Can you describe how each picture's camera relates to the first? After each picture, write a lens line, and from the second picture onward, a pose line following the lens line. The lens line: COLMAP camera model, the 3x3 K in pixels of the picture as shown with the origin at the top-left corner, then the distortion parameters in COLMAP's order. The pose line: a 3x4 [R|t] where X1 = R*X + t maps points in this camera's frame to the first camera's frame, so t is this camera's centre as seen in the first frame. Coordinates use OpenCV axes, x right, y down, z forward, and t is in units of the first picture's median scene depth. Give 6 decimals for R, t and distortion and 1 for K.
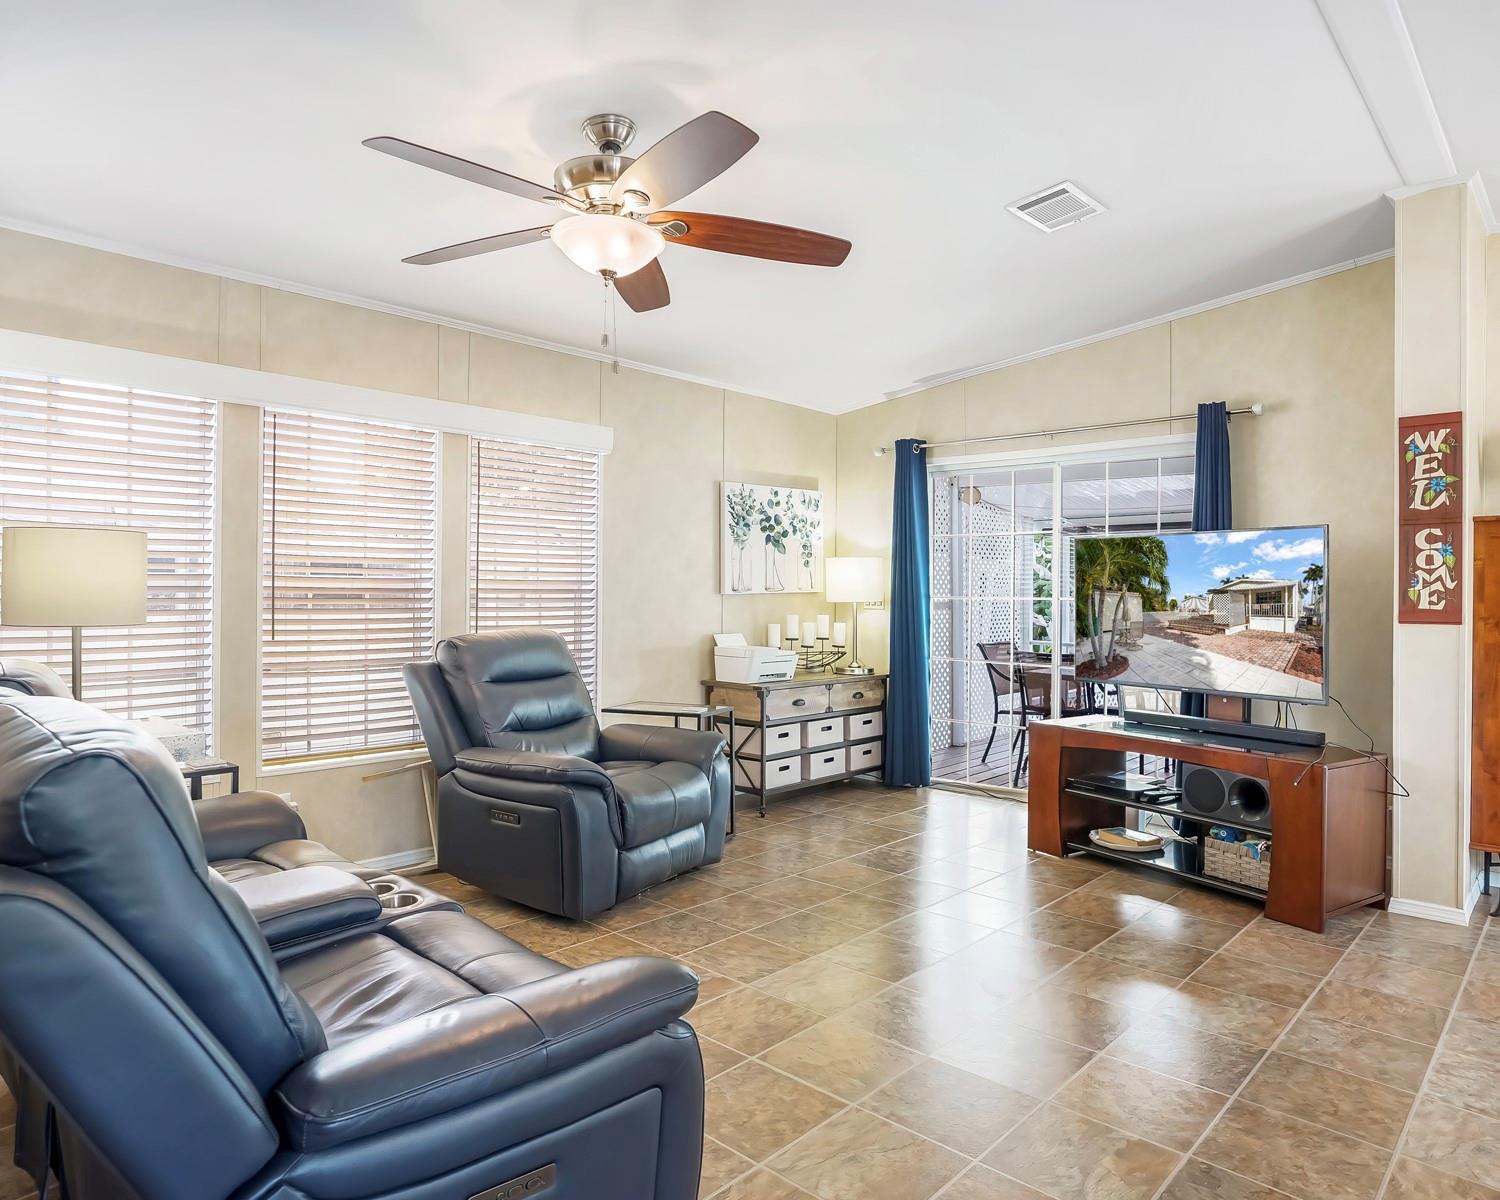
lens RADIAL K [[939.5, 0, 762.9], [0, 939.5, 591.7], [0, 0, 1]] dist [-0.005842, -0.002547]
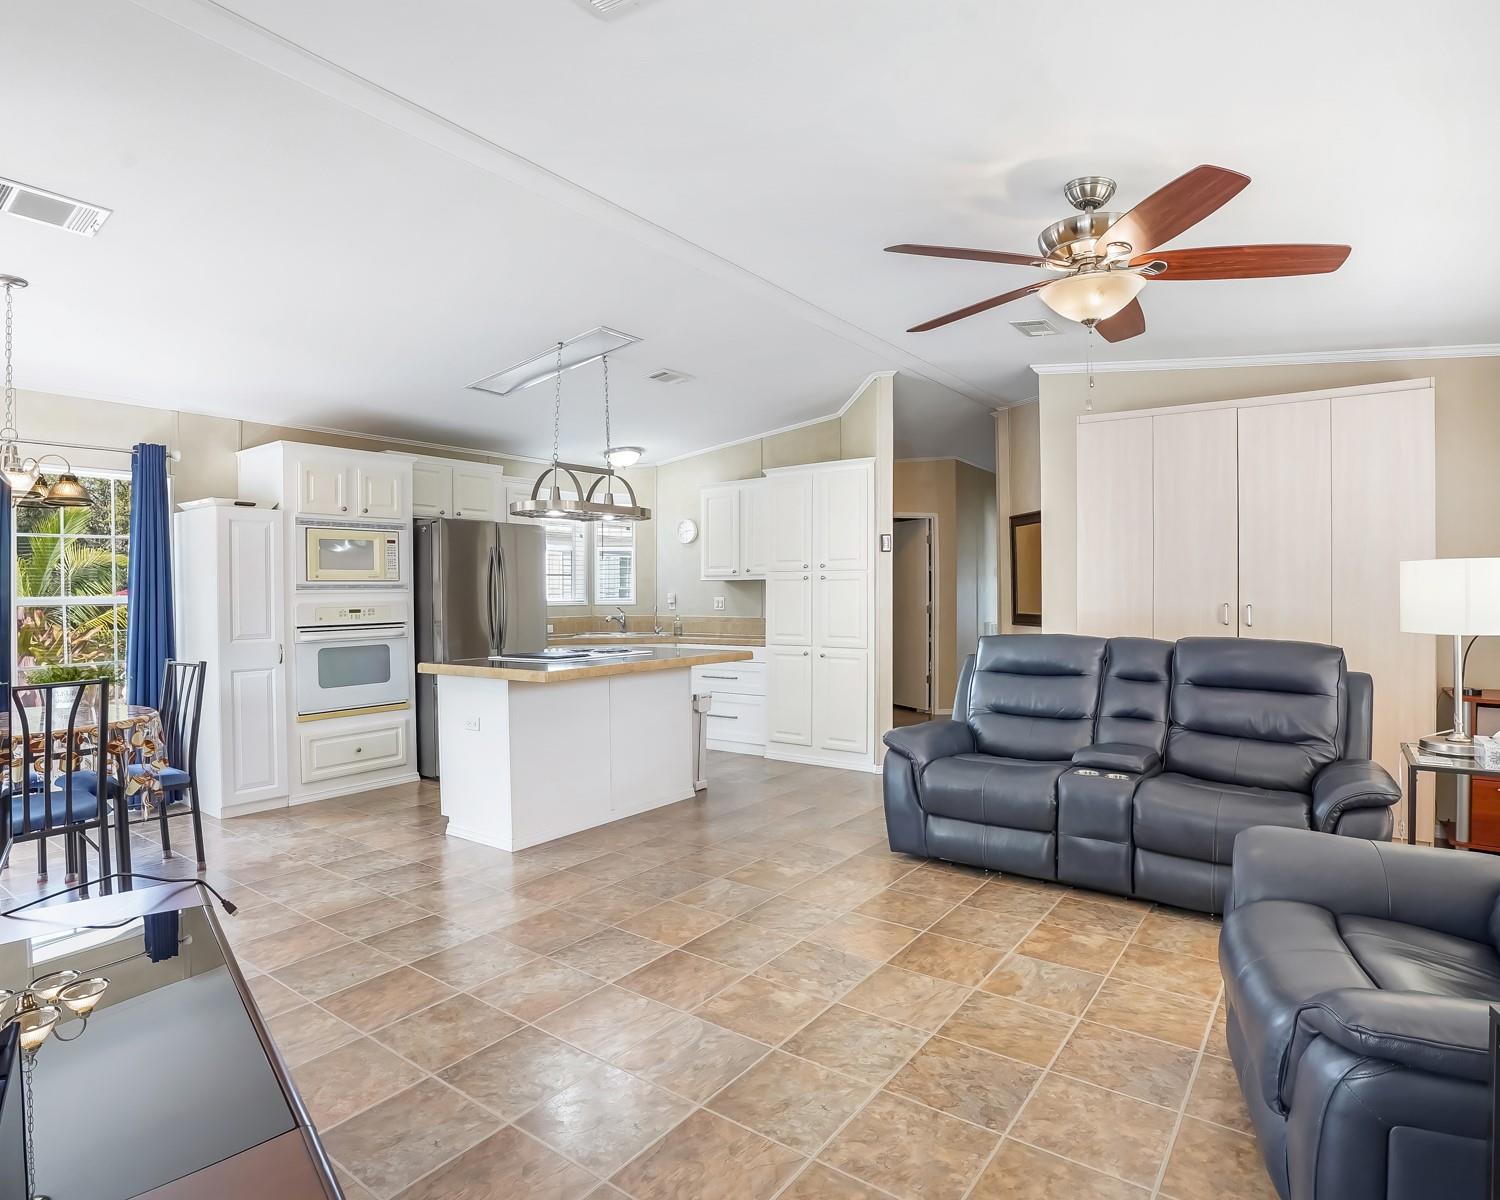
lens RADIAL K [[838.5, 0, 750.0], [0, 838.5, 600.0], [0, 0, 1]] dist [-0.052320, 0.001144]
pose [[-0.994116, -0.000565, -0.108319, 0.213878], [-0.001880, 0.999926, 0.012041, -0.011819], [0.108304, 0.012174, -0.994043, 1.217926]]
